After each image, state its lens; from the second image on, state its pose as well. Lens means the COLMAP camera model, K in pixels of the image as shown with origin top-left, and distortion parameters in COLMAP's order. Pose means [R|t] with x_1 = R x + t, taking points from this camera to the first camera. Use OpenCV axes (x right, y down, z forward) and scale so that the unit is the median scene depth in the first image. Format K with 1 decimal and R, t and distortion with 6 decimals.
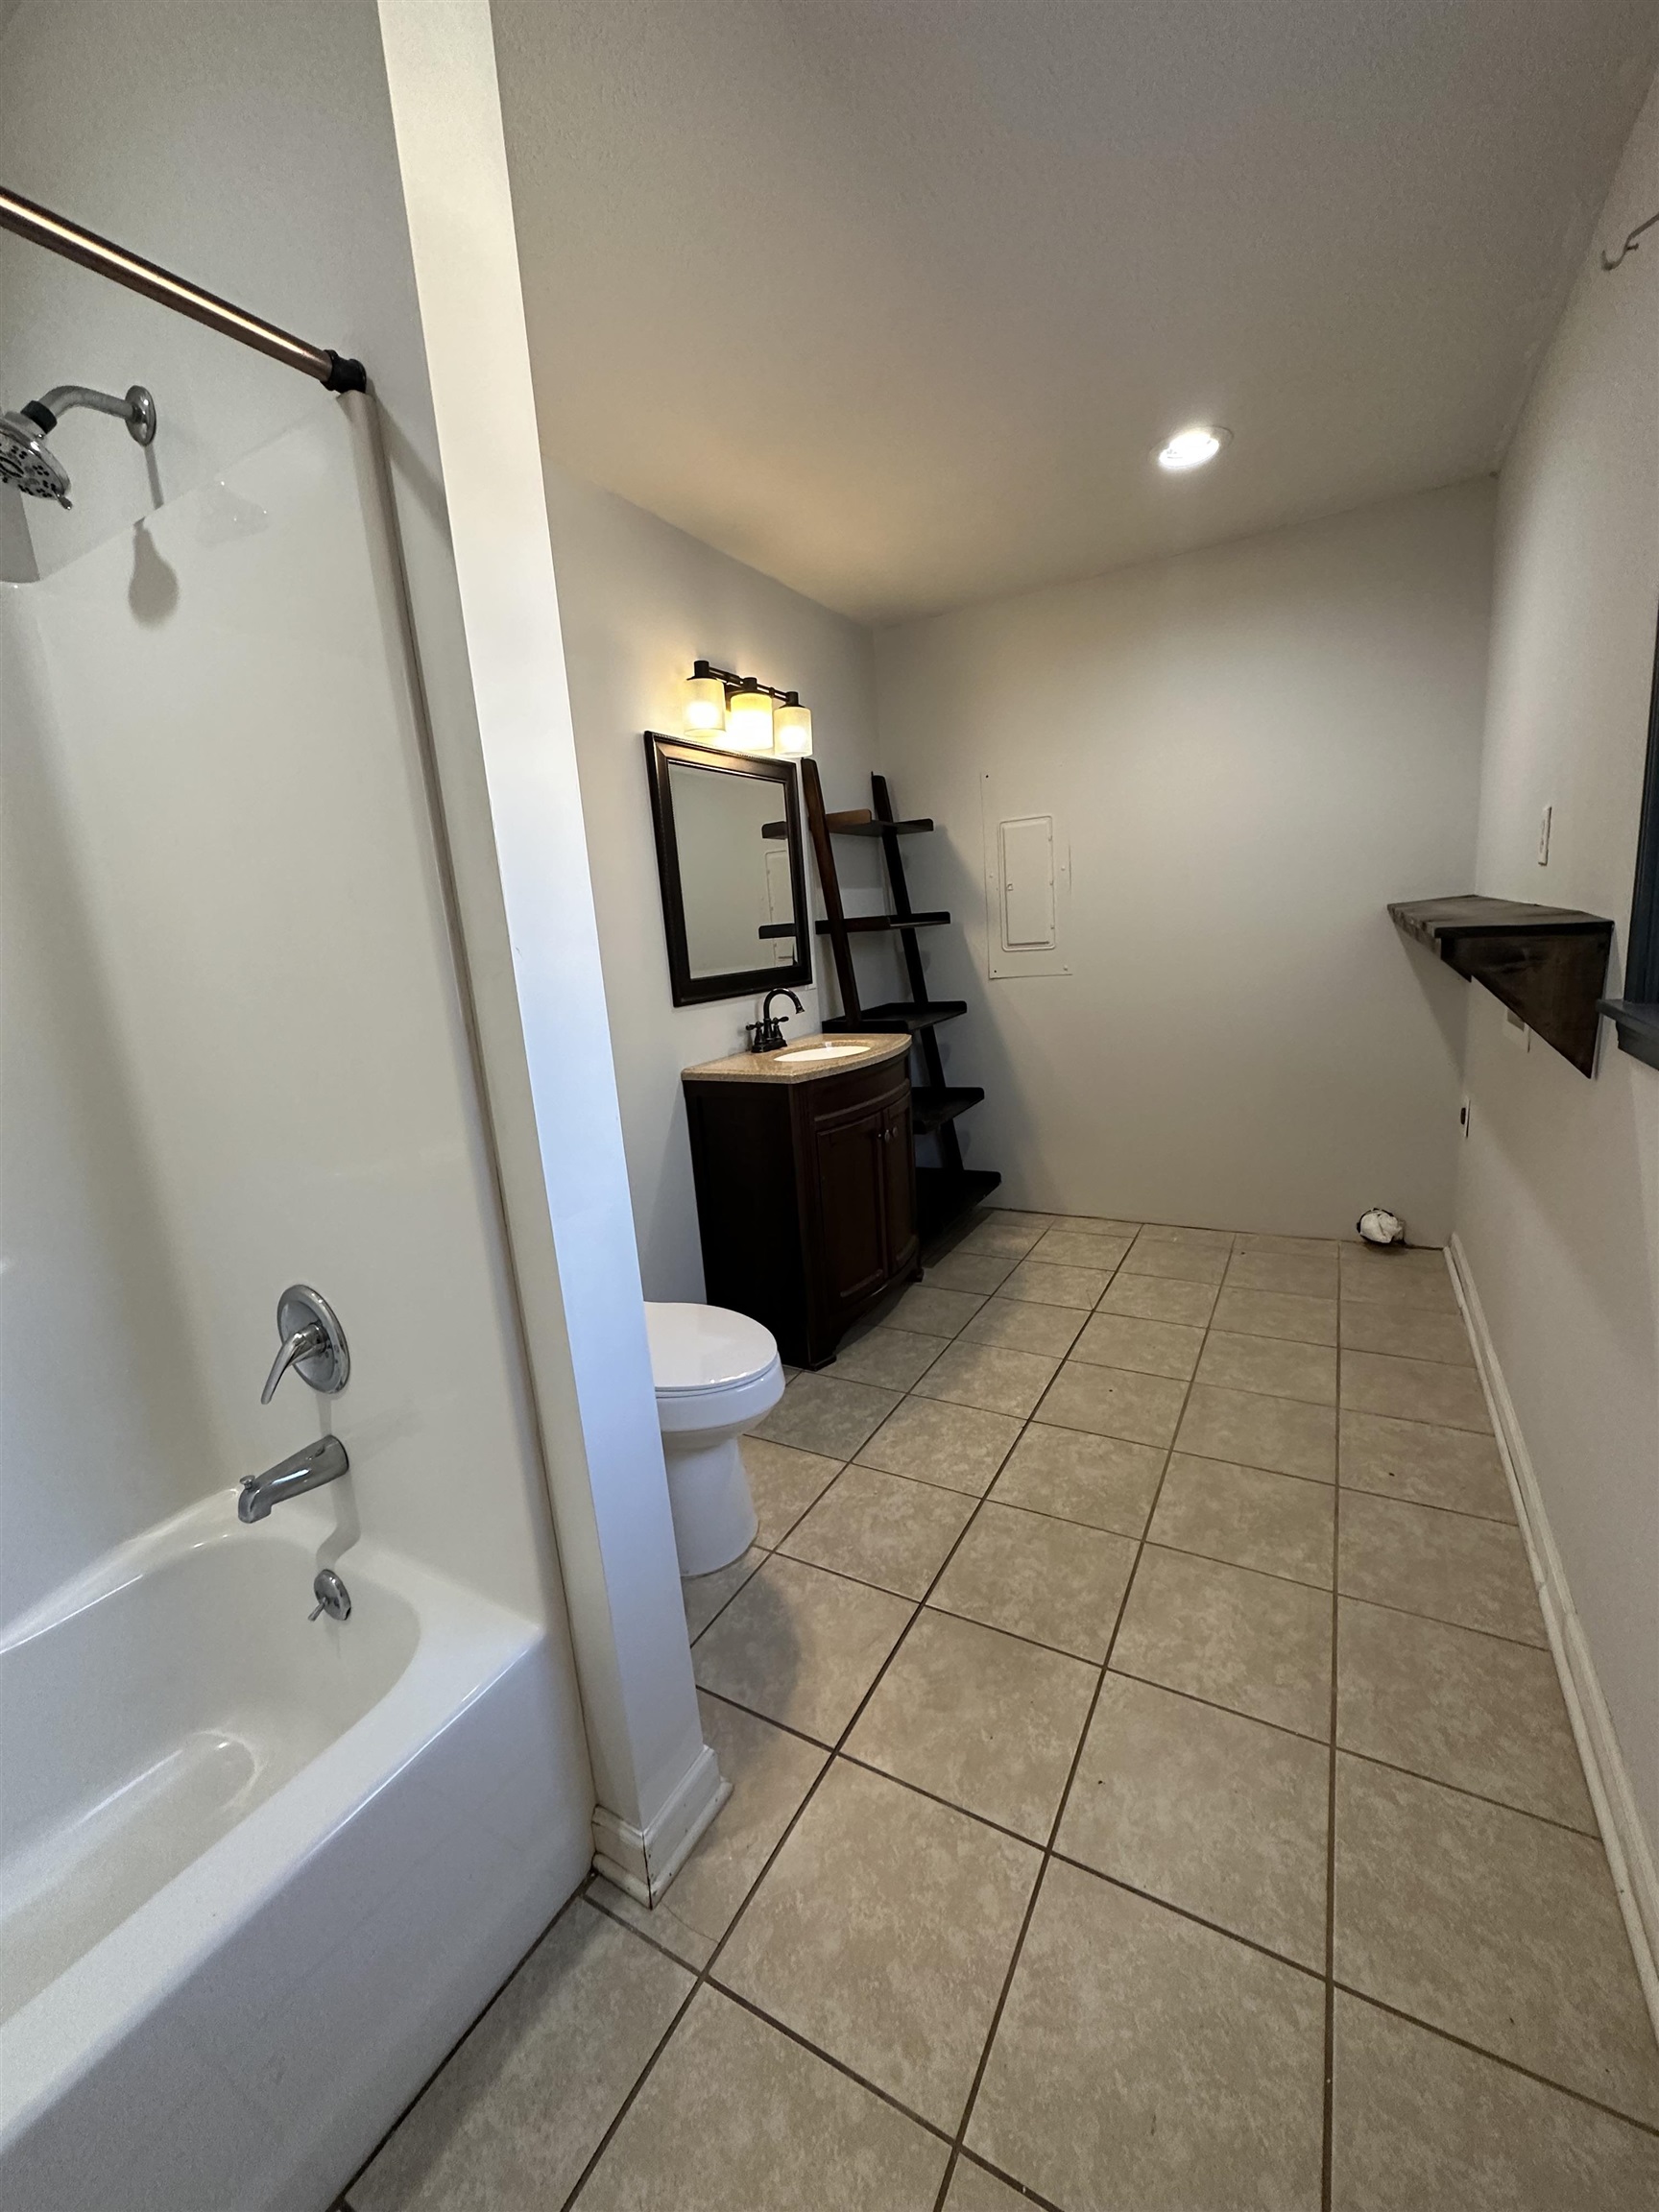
lens RADIAL K [[881.5, 0, 828.7], [0, 881.5, 1106.7], [0, 0, 1]] dist [-0.002906, 0.000139]
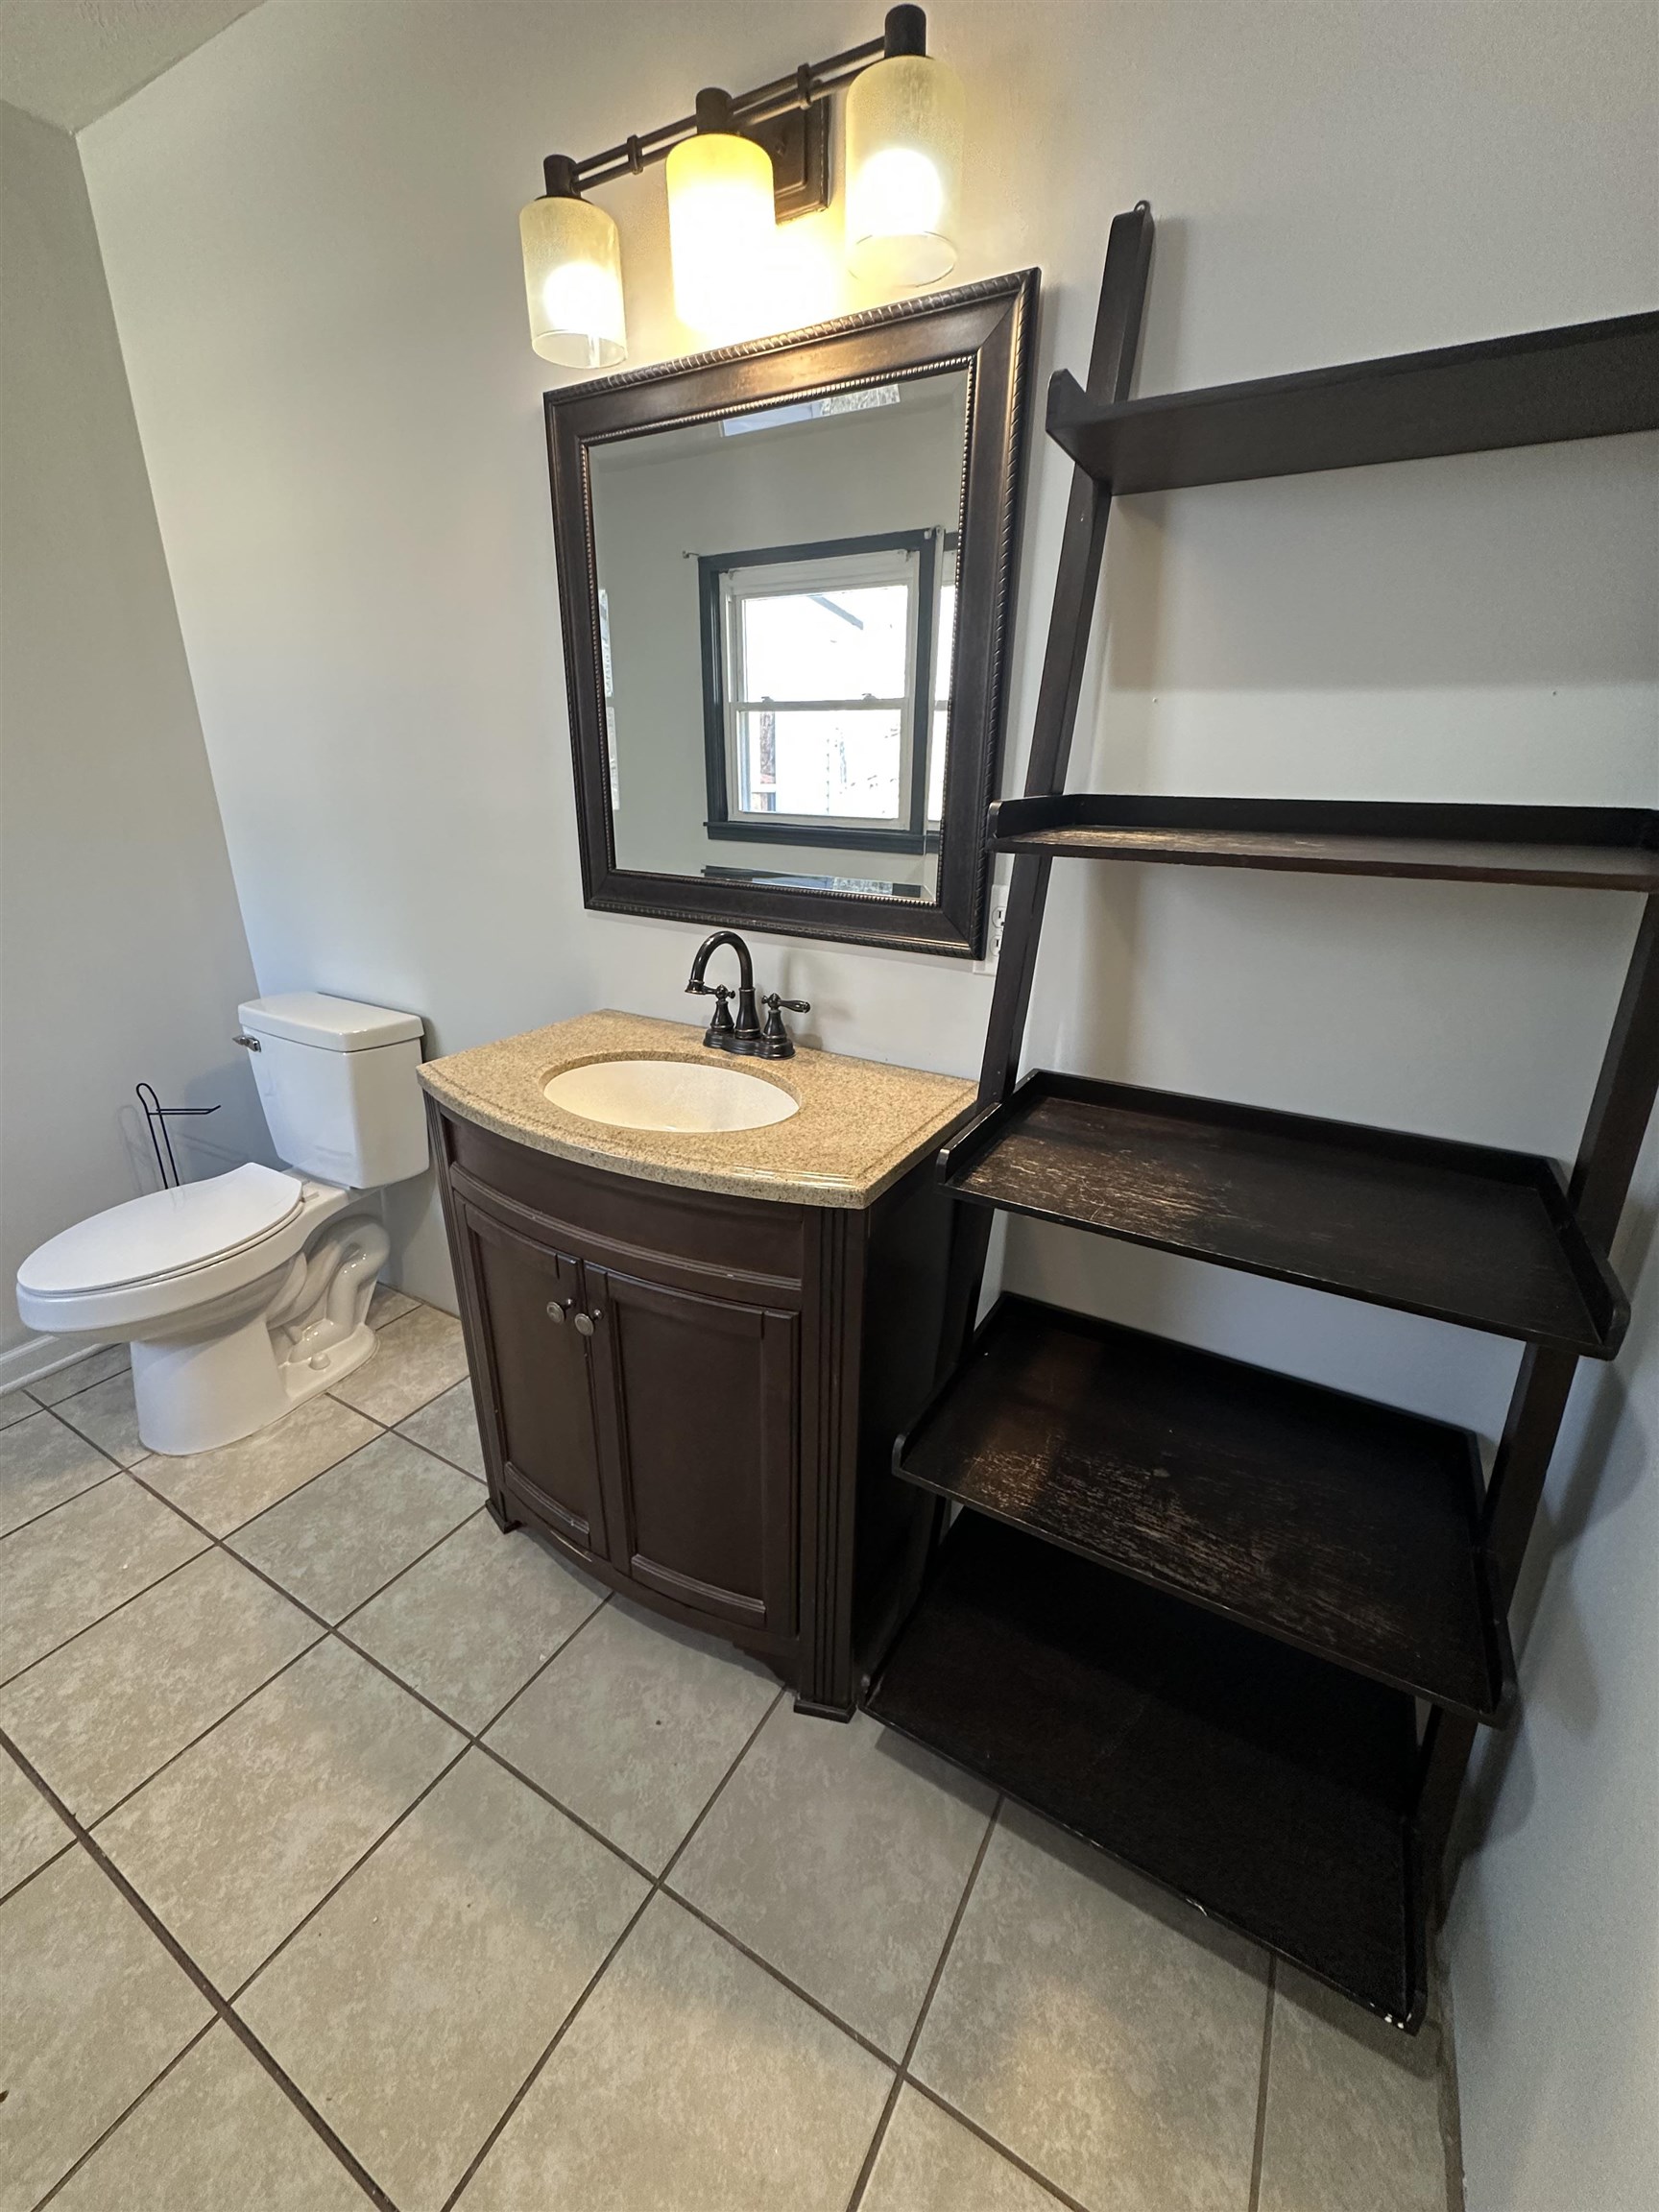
lens RADIAL K [[881.5, 0, 828.7], [0, 881.5, 1106.7], [0, 0, 1]] dist [-0.002906, 0.000139]
pose [[-0.010621, 0.424879, -0.905188, 0.430381], [-0.212675, 0.883567, 0.417227, -0.274406], [0.977065, 0.196942, 0.080977, 1.107730]]
